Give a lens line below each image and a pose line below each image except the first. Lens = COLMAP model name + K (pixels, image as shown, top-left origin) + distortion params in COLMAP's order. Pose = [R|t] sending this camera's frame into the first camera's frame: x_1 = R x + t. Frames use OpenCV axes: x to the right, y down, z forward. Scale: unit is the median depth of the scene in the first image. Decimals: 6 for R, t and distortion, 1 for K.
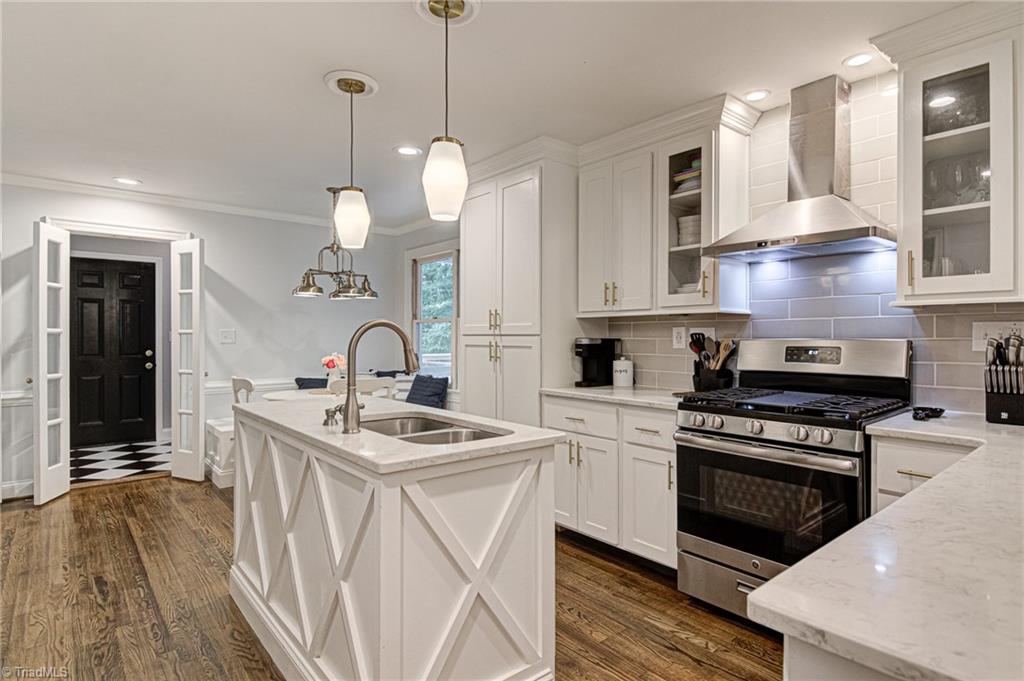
lens RADIAL K [[535.1, 0, 509.2], [0, 535.1, 335.1], [0, 0, 1]] dist [0.014450, -0.012322]
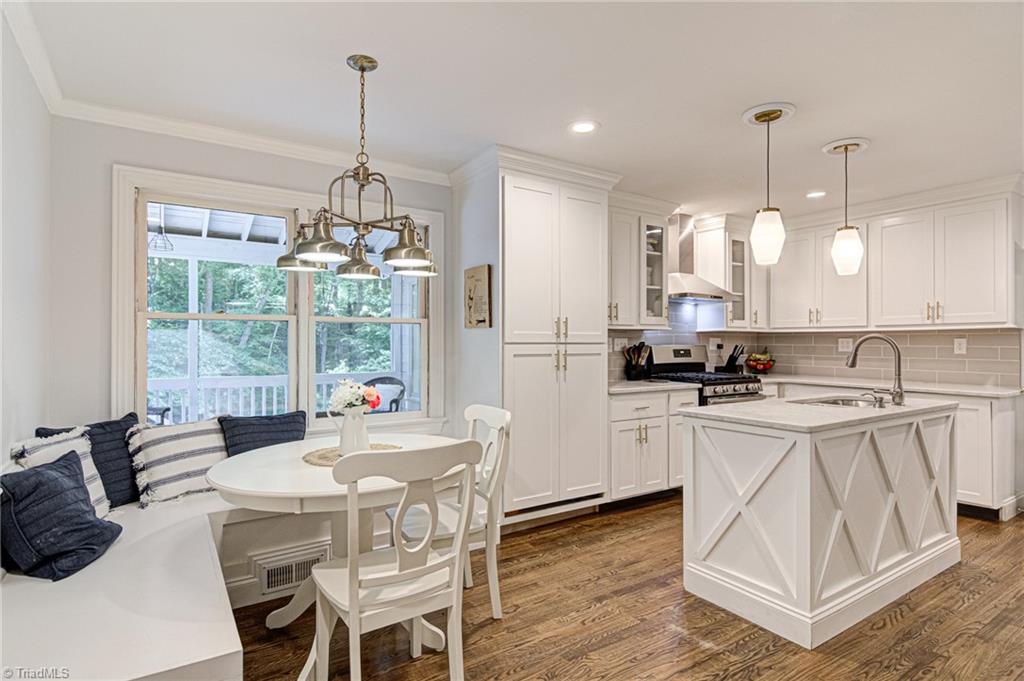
lens RADIAL K [[535.1, 0, 511.7], [0, 535.1, 342.3], [0, 0, 1]] dist [0.014450, -0.012322]
pose [[0.117845, -0.001541, 0.993031, -1.266891], [-0.000771, 0.999998, 0.001644, -0.004196], [-0.993032, -0.000959, 0.117843, 1.225551]]
